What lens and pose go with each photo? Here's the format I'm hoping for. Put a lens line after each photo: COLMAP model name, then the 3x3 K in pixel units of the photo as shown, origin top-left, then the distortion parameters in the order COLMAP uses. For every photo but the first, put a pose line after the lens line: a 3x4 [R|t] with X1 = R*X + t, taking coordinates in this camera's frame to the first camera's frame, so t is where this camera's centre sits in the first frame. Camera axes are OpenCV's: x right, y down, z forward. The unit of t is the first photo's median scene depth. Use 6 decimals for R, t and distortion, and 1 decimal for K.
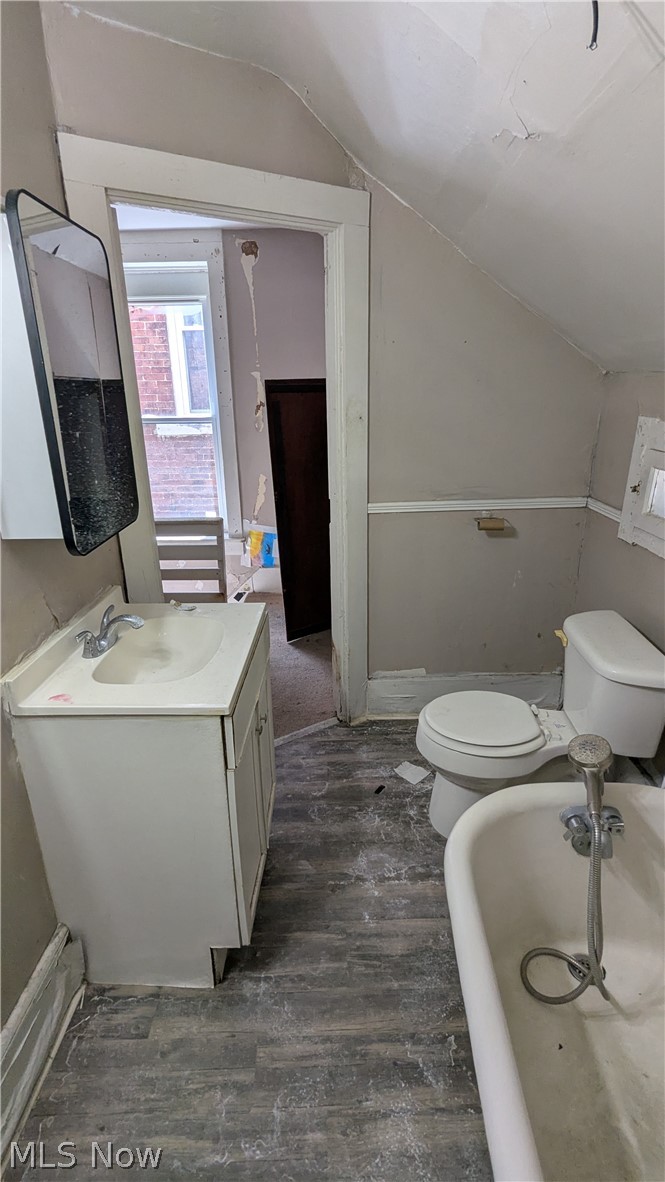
lens RADIAL K [[553.6, 0, 336.8], [0, 553.6, 590.3], [0, 0, 1]] dist [0.002480, 0.000338]
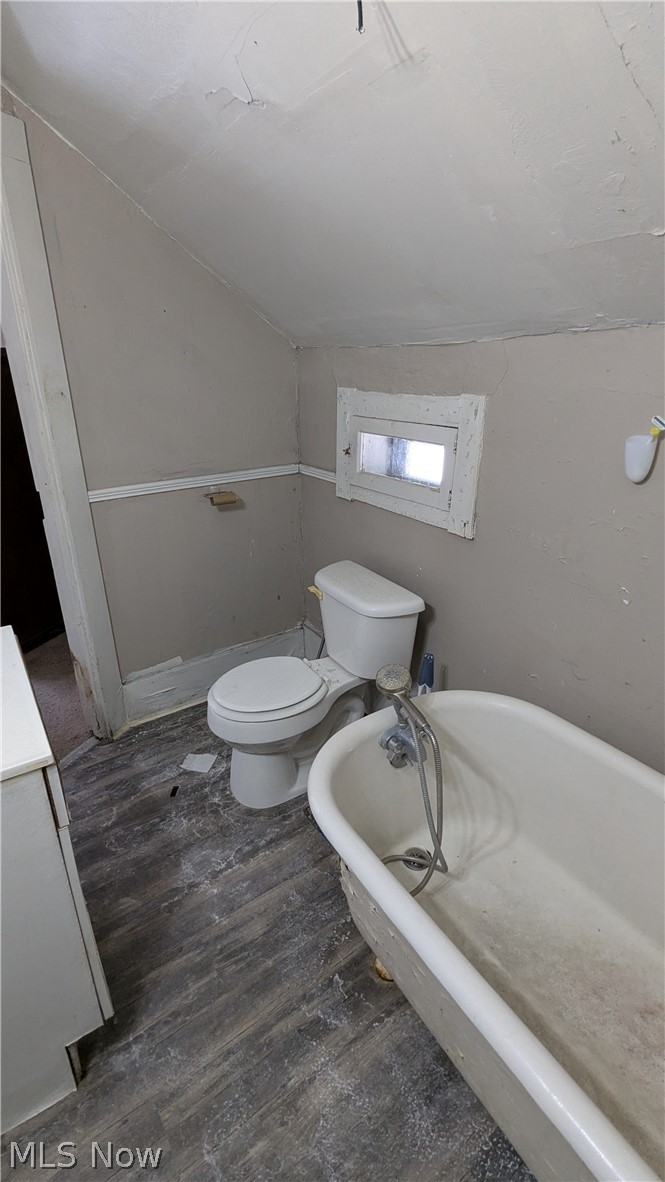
lens RADIAL K [[553.6, 0, 327.6], [0, 553.6, 589.5], [0, 0, 1]] dist [0.002480, 0.000338]
pose [[0.826294, -0.204015, 0.524992, -0.164221], [0.186188, 0.978632, 0.087257, -0.012576], [-0.531576, 0.025647, 0.846622, 0.068195]]
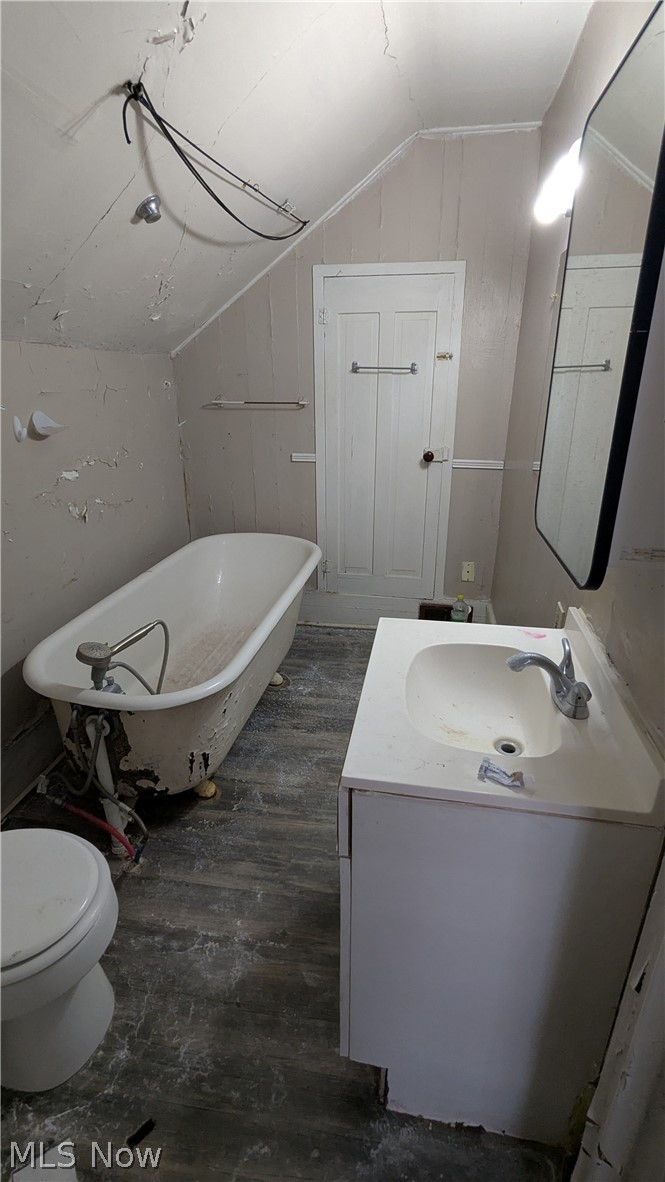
lens RADIAL K [[553.6, 0, 326.9], [0, 553.6, 589.3], [0, 0, 1]] dist [0.002480, 0.000338]
pose [[-0.983683, -0.046529, 0.173789, -0.198547], [0.080048, 0.751901, 0.654398, -0.432919], [-0.161120, 0.657632, -0.735908, 1.272152]]
